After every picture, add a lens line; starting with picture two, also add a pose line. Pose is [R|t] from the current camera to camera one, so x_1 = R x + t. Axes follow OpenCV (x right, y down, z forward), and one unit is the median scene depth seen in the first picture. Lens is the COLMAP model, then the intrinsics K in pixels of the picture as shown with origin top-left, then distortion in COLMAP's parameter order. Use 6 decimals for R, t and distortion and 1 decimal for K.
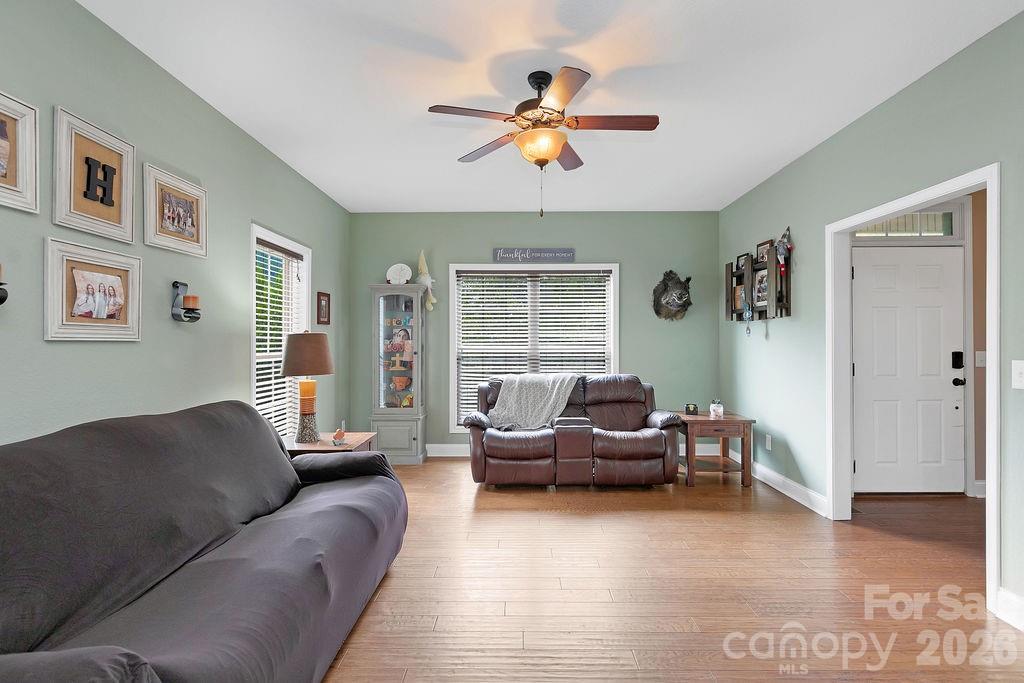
lens RADIAL K [[480.7, 0, 504.8], [0, 480.7, 339.5], [0, 0, 1]] dist [-0.001806, -0.000211]
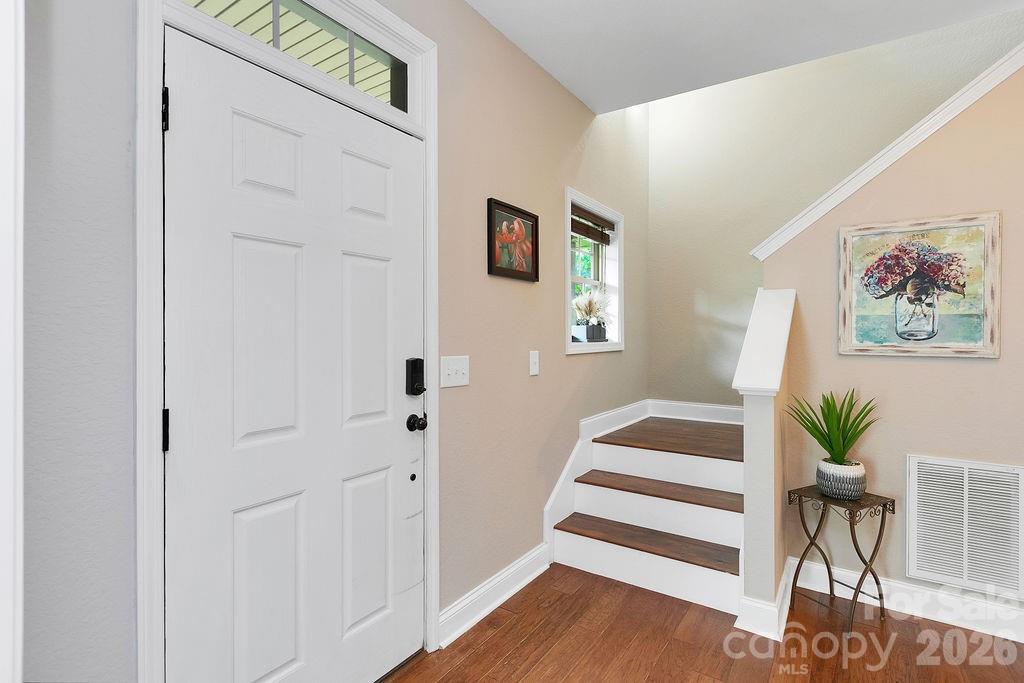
lens RADIAL K [[501.7, 0, 514.0], [0, 501.7, 334.2], [0, 0, 1]] dist [-0.000575, -0.006358]
pose [[0.538017, 0.008363, 0.842893, 0.507271], [-0.014256, 0.999898, -0.000822, 0.000338], [-0.842814, -0.011574, 0.538081, 0.570724]]
